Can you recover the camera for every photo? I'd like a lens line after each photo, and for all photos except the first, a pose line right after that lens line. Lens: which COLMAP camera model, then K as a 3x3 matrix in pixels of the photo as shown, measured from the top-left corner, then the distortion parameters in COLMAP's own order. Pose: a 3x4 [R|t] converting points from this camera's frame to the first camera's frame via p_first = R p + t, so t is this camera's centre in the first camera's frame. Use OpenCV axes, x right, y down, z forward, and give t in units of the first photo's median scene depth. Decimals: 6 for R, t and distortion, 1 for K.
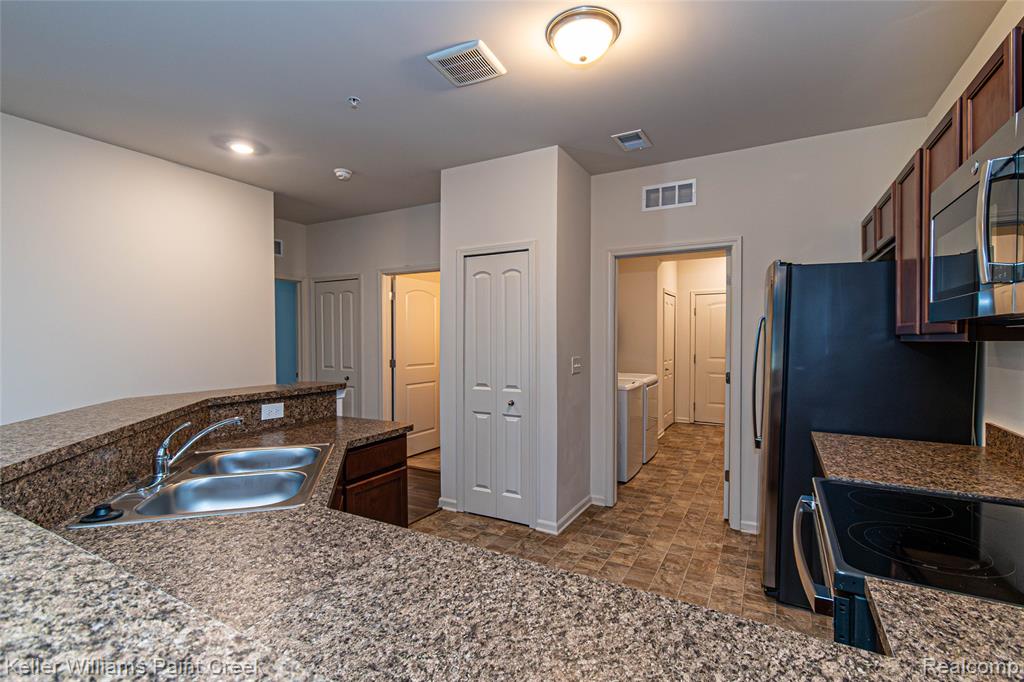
lens RADIAL K [[469.8, 0, 518.2], [0, 469.8, 344.3], [0, 0, 1]] dist [0.001069, 0.000437]
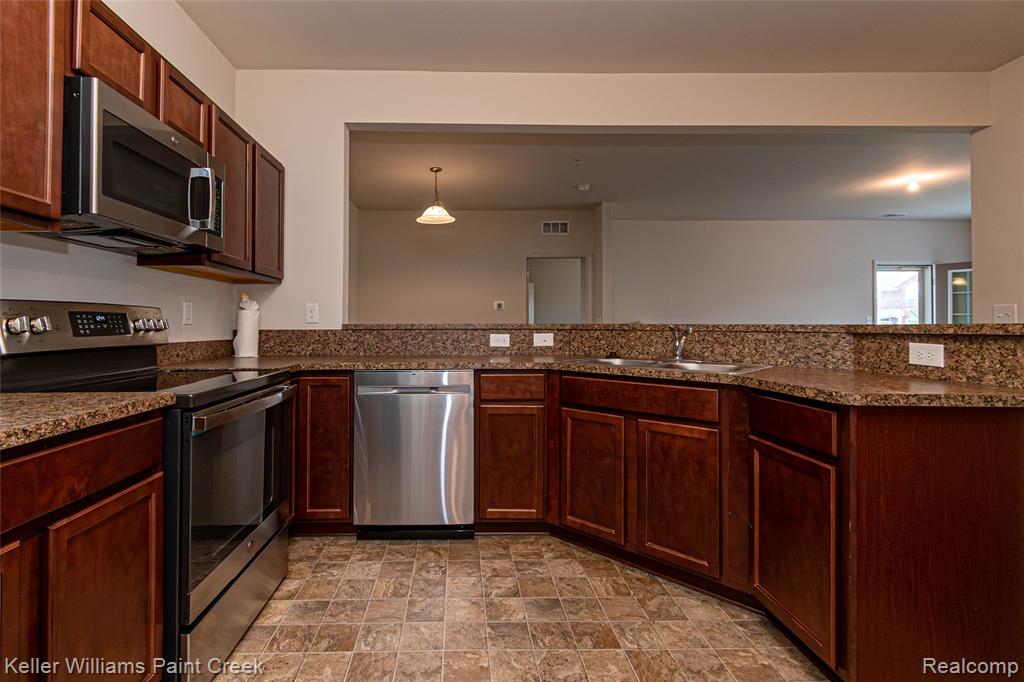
lens RADIAL K [[469.8, 0, 512.3], [0, 469.8, 333.2], [0, 0, 1]] dist [0.001069, 0.000437]
pose [[-0.877767, 0.003740, -0.479073, 0.338554], [-0.000956, 0.999954, 0.009558, 0.105404], [0.479086, 0.008848, -0.877723, 1.317826]]
